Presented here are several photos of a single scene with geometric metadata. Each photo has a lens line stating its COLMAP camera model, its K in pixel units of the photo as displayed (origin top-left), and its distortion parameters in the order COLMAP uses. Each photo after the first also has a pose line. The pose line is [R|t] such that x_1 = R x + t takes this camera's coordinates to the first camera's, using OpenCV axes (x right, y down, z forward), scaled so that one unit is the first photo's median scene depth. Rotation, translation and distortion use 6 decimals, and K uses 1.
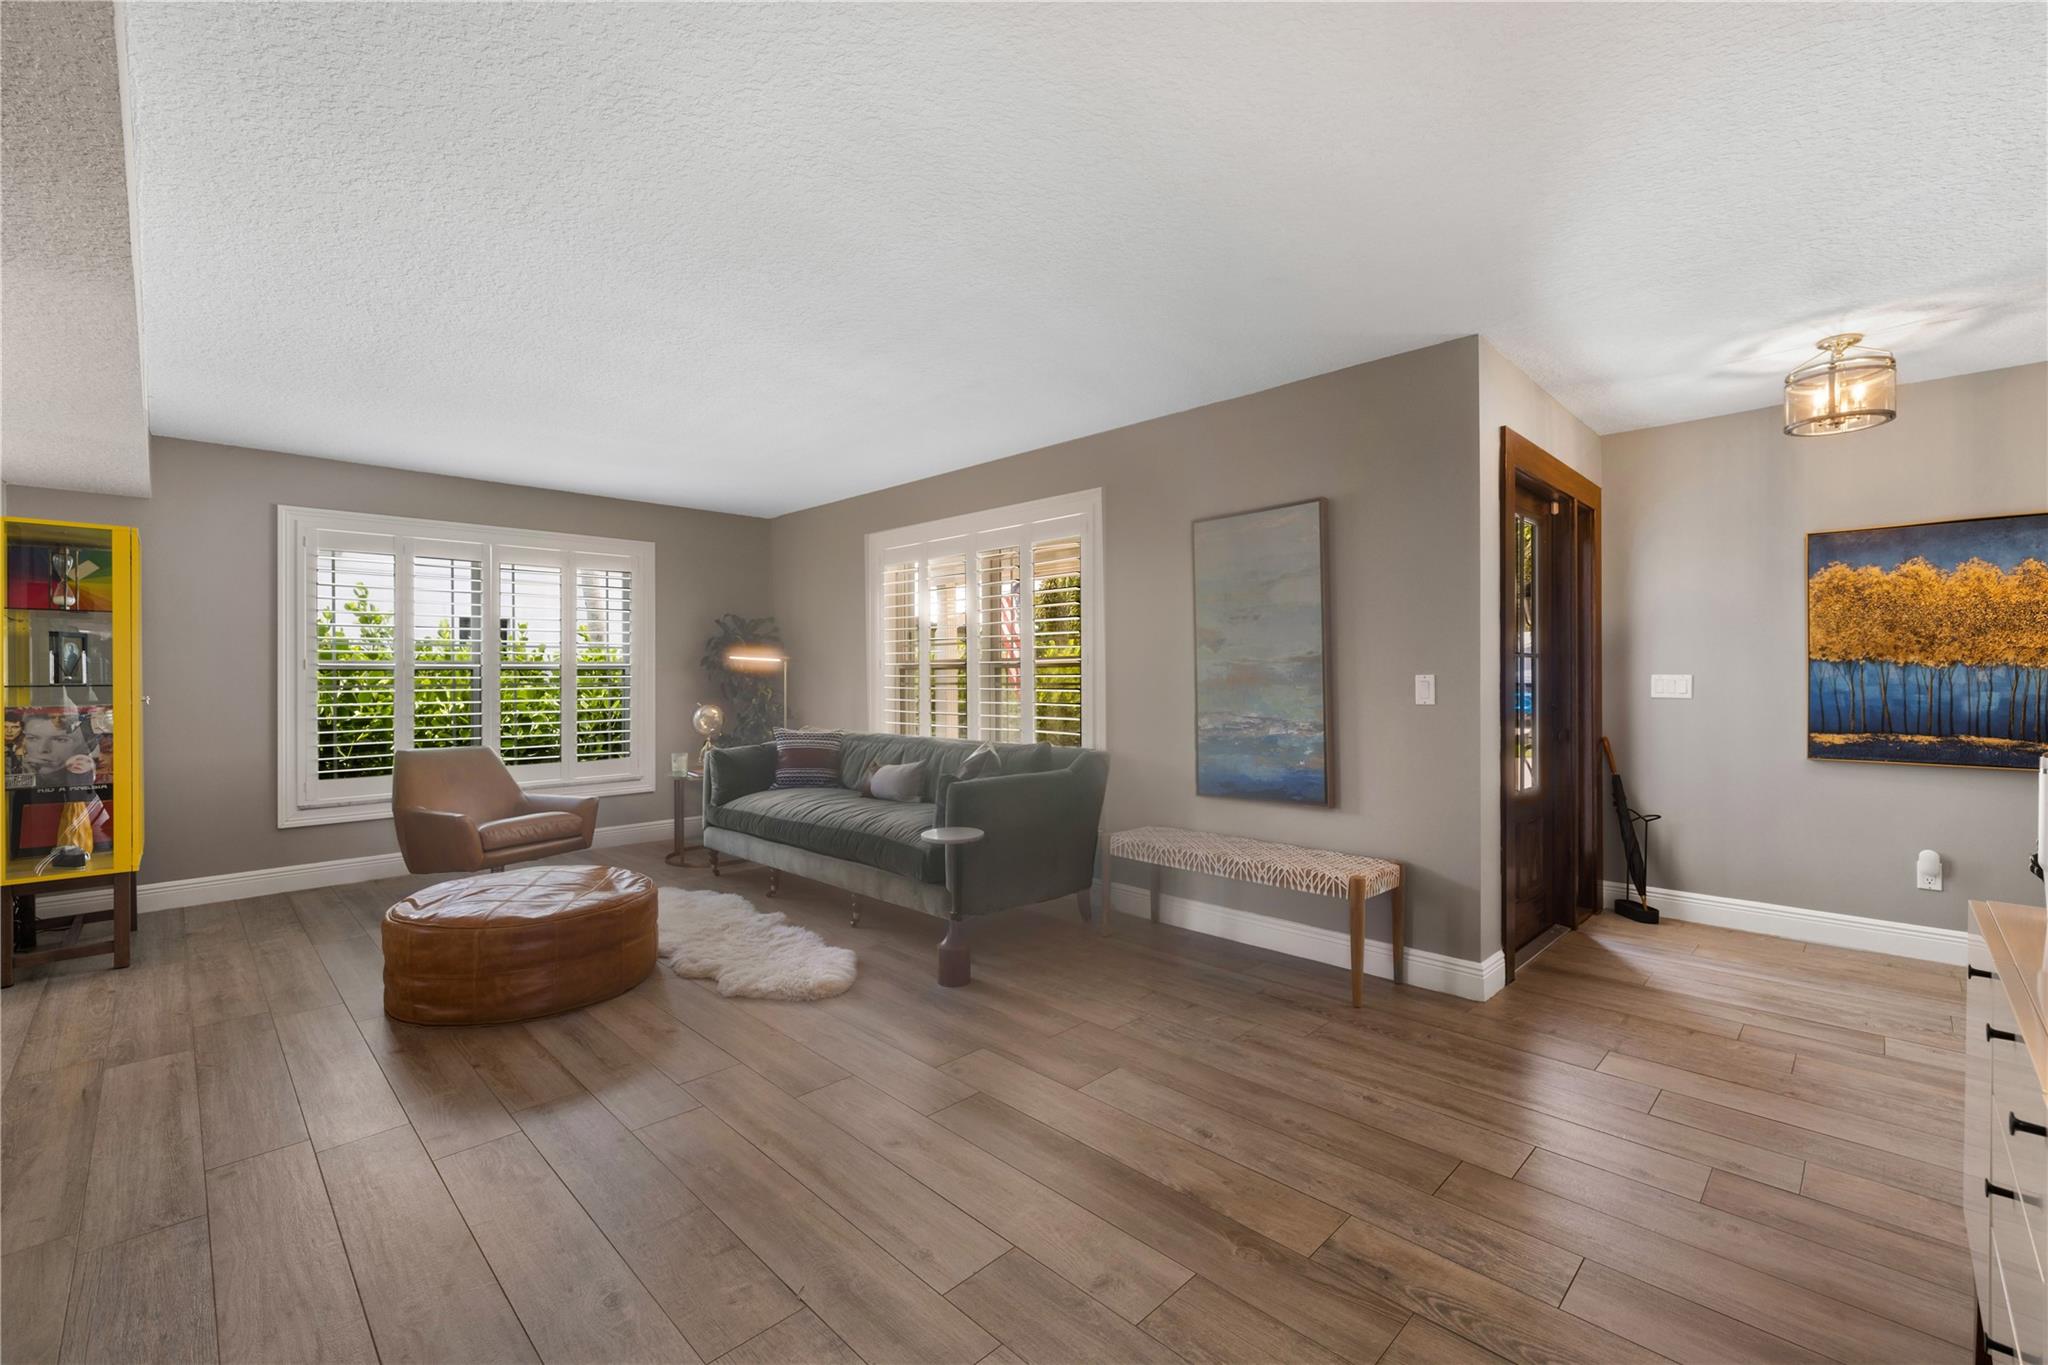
lens RADIAL K [[860.4, 0, 1020.6], [0, 860.4, 677.4], [0, 0, 1]] dist [0.002779, 0.000249]
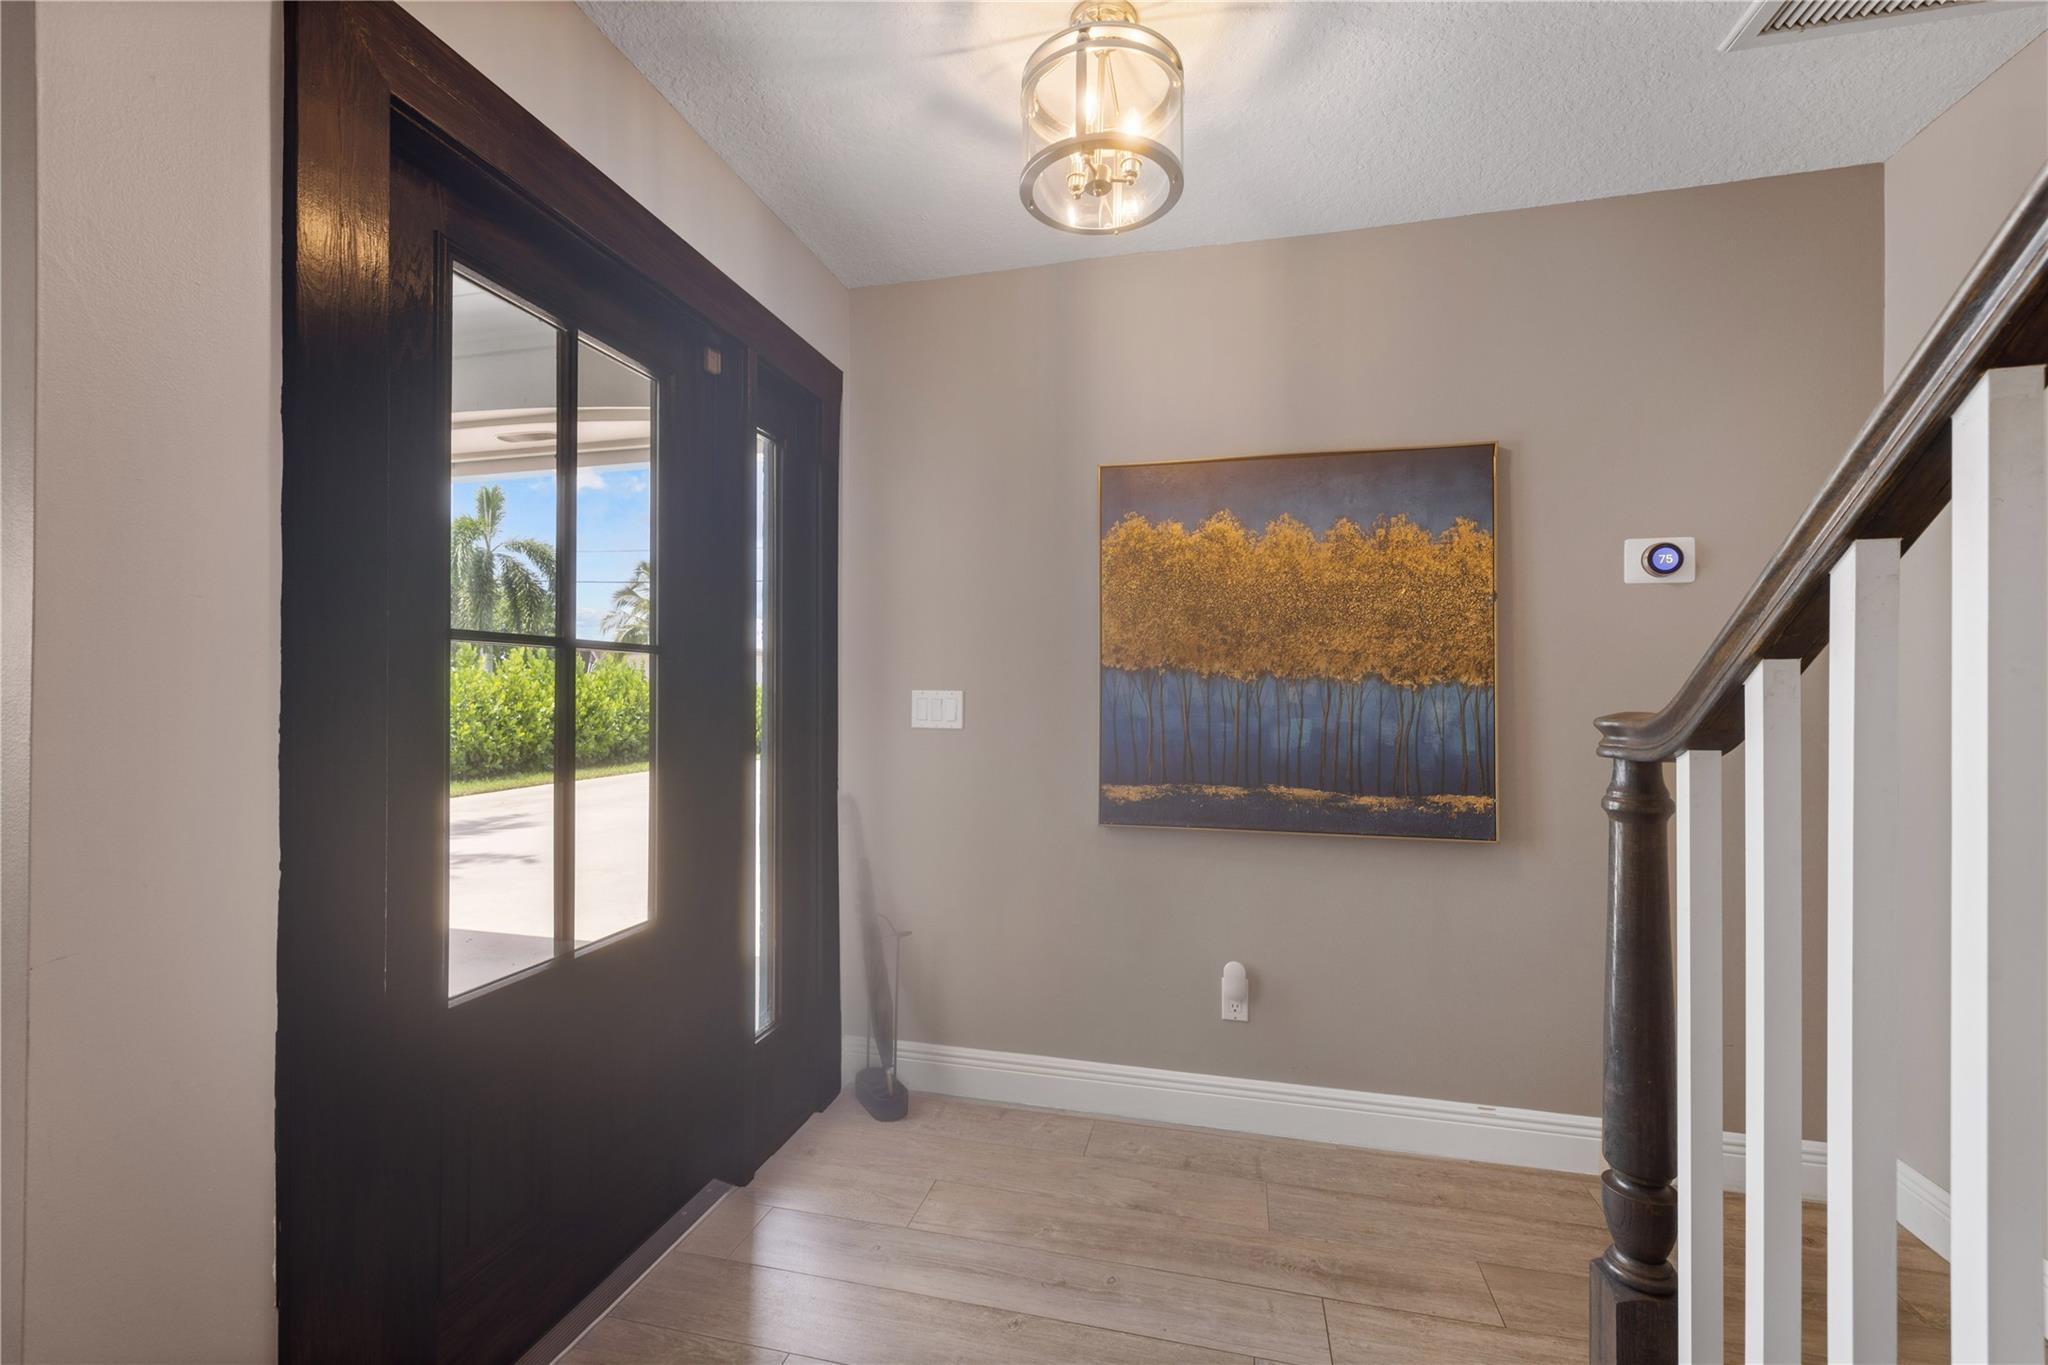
lens RADIAL K [[860.4, 0, 1028.5], [0, 860.4, 694.6], [0, 0, 1]] dist [0.002779, 0.000249]
pose [[0.859376, 0.006736, 0.511300, 0.580510], [-0.005794, 0.999977, -0.003437, 0.001900], [-0.511312, -0.000009, 0.859395, 0.517368]]
